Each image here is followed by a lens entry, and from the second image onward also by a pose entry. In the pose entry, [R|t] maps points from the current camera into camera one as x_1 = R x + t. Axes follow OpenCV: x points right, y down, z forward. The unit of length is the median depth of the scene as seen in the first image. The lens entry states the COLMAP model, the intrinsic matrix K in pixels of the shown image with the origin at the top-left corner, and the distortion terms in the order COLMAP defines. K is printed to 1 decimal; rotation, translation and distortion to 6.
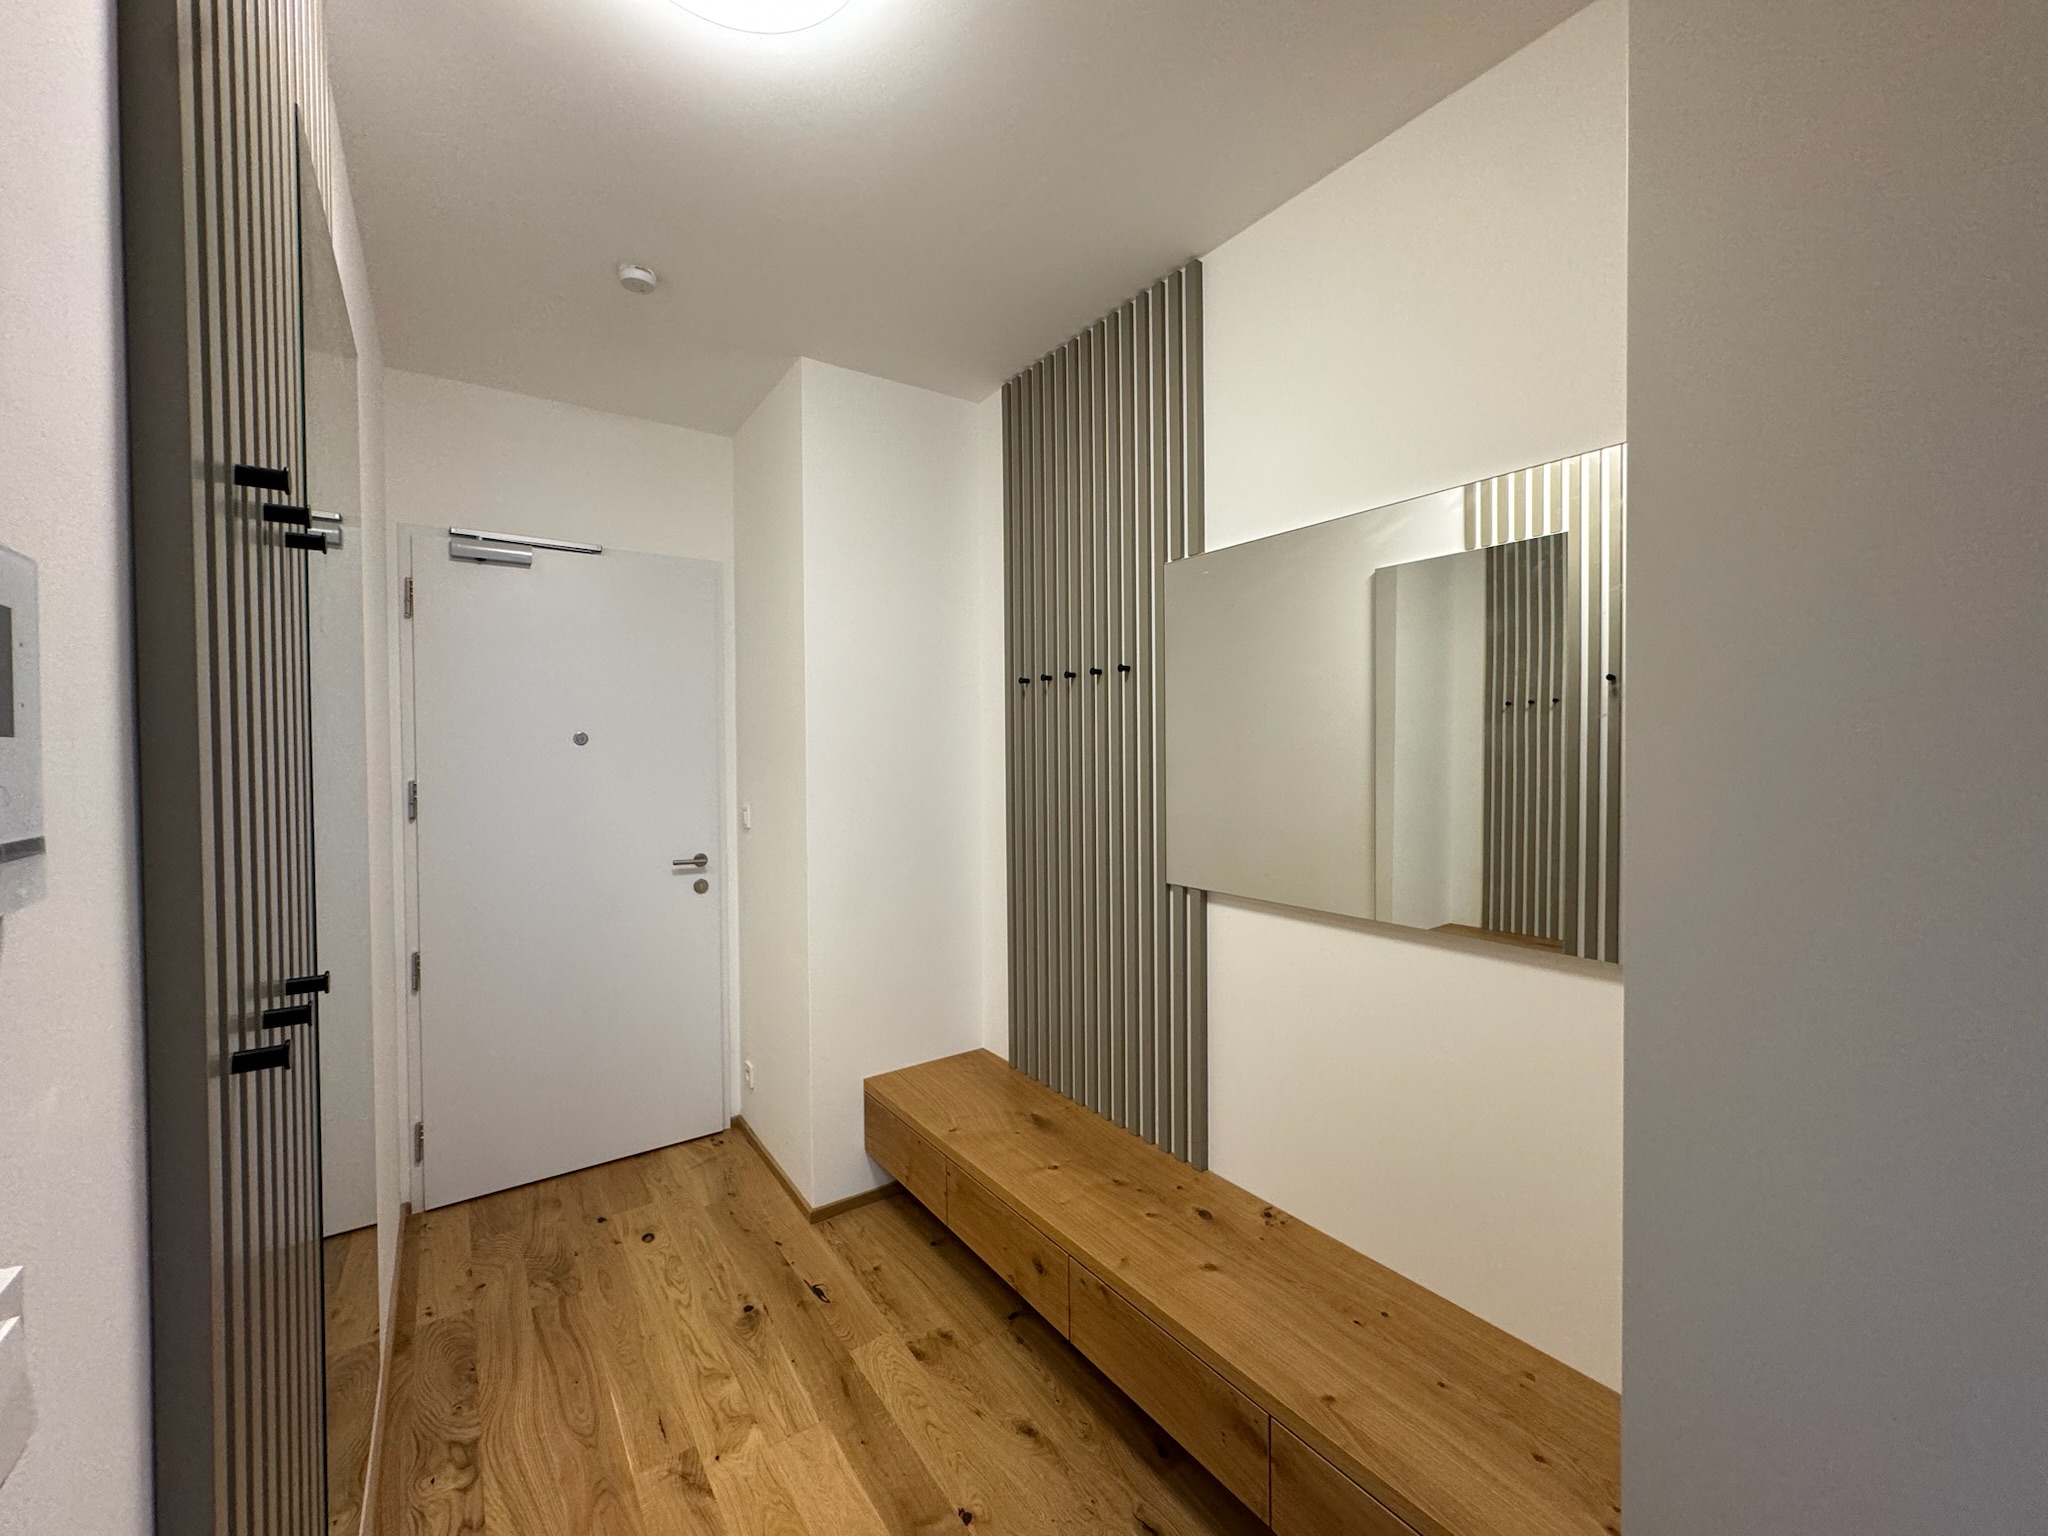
lens RADIAL K [[819.5, 0, 1024.0], [0, 819.5, 761.1], [0, 0, 1]] dist [-0.002474, 0.000689]
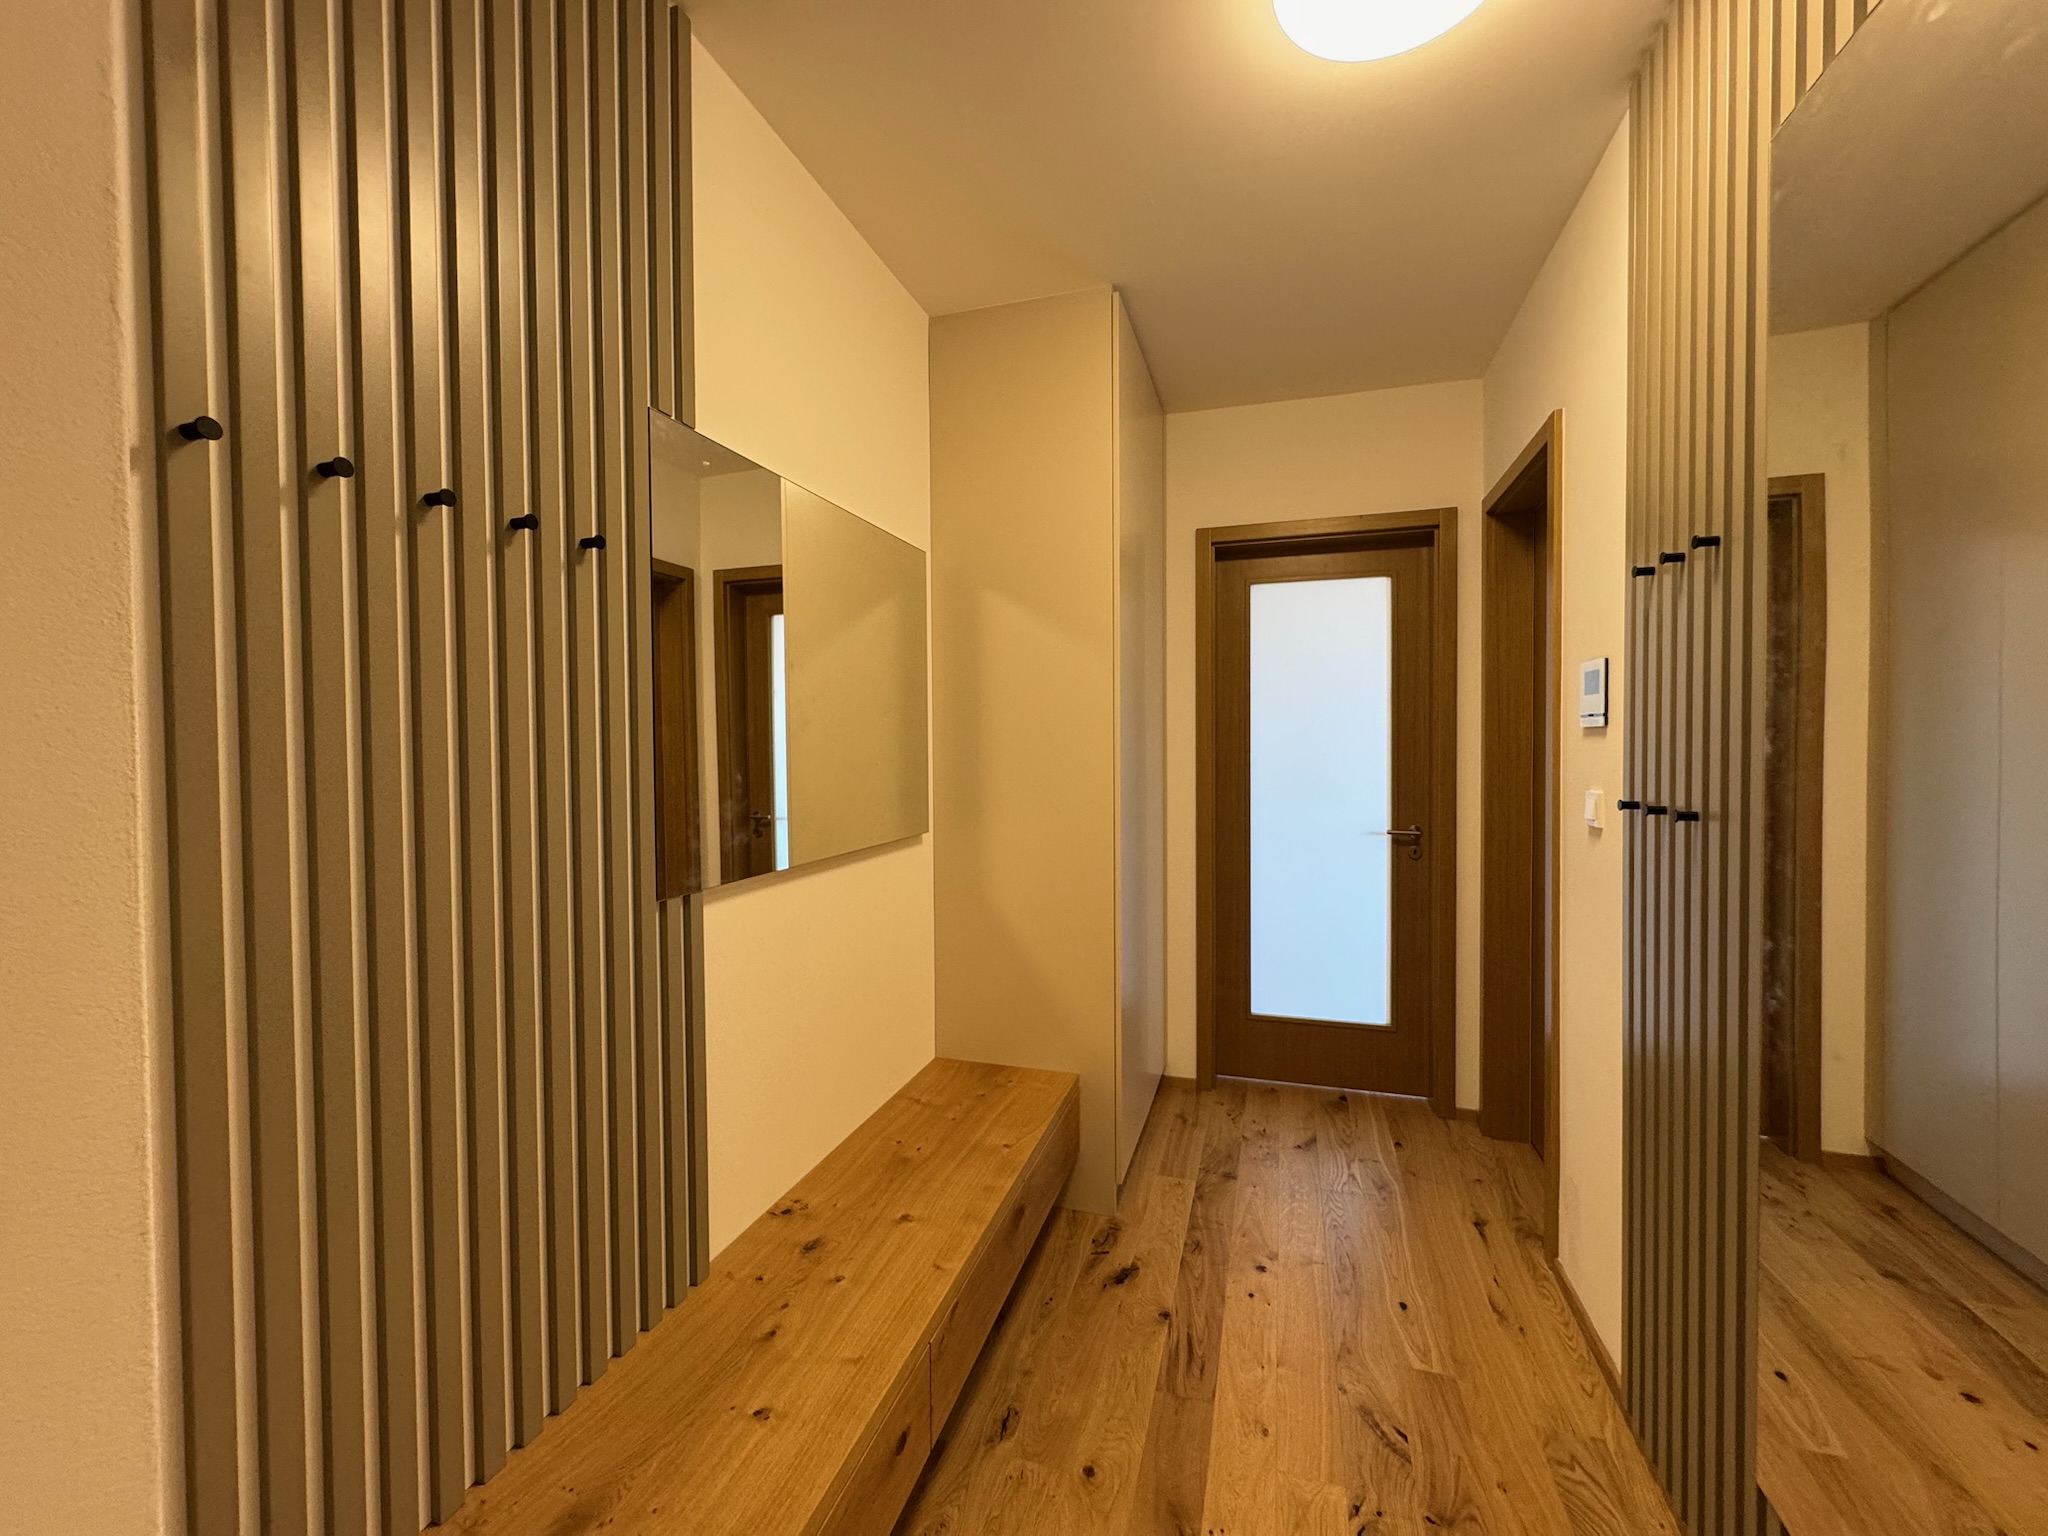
lens RADIAL K [[819.5, 0, 1024.0], [0, 819.5, 761.1], [0, 0, 1]] dist [-0.002474, 0.000689]
pose [[-0.604423, -0.003161, 0.796657, -0.540561], [0.026143, 0.999375, 0.023801, 0.030434], [-0.796234, 0.035213, -0.603963, 1.205803]]
